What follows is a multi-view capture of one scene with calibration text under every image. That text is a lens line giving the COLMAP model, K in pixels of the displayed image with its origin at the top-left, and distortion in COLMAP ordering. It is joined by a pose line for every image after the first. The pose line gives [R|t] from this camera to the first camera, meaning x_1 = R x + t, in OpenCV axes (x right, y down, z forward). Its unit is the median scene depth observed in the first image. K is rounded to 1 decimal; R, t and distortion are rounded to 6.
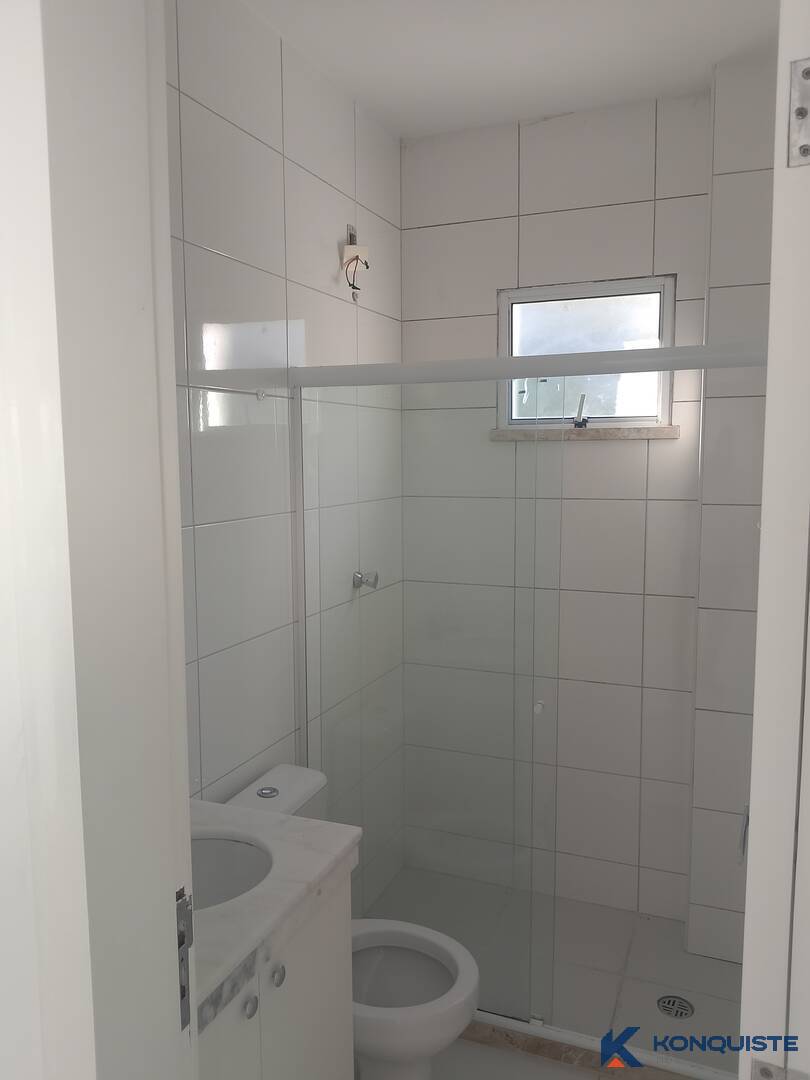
lens RADIAL K [[815.9, 0, 403.7], [0, 815.9, 541.7], [0, 0, 1]] dist [0.072455, -0.113043]
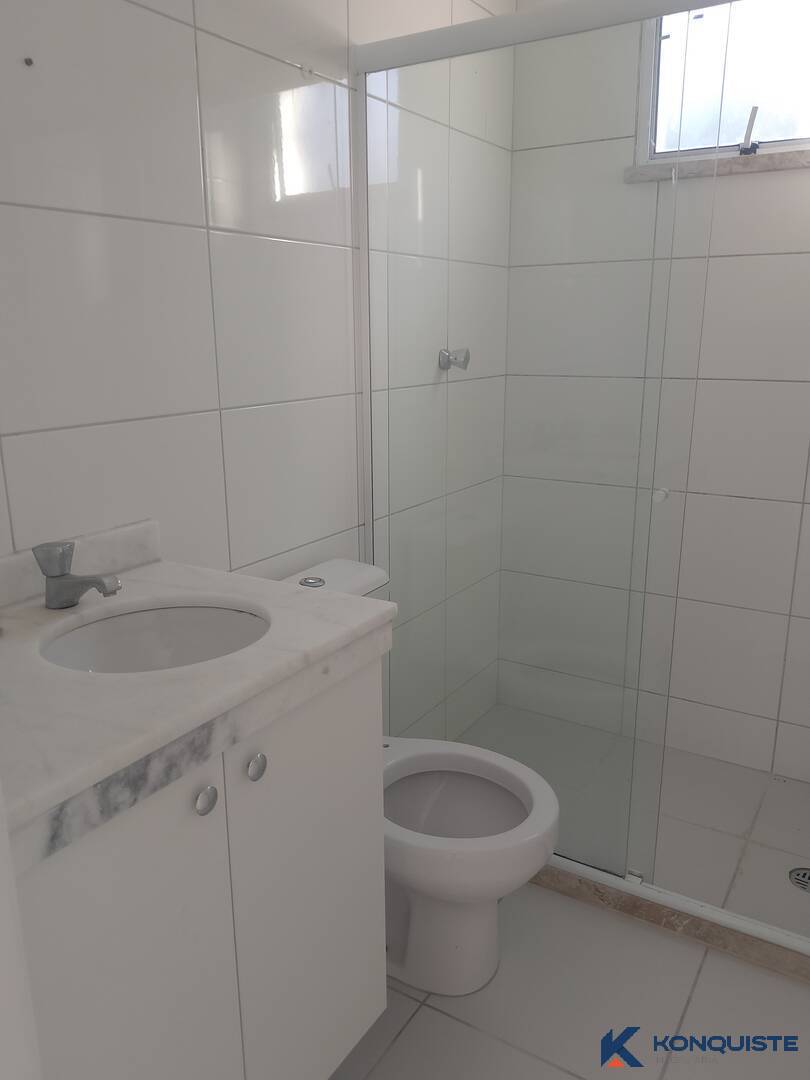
lens RADIAL K [[815.9, 0, 403.7], [0, 815.9, 541.7], [0, 0, 1]] dist [0.072455, -0.113043]
pose [[0.986590, 0.042998, -0.157455, 0.049315], [-0.019488, 0.988808, 0.147918, 0.131162], [0.162053, -0.142866, 0.976385, 0.204527]]
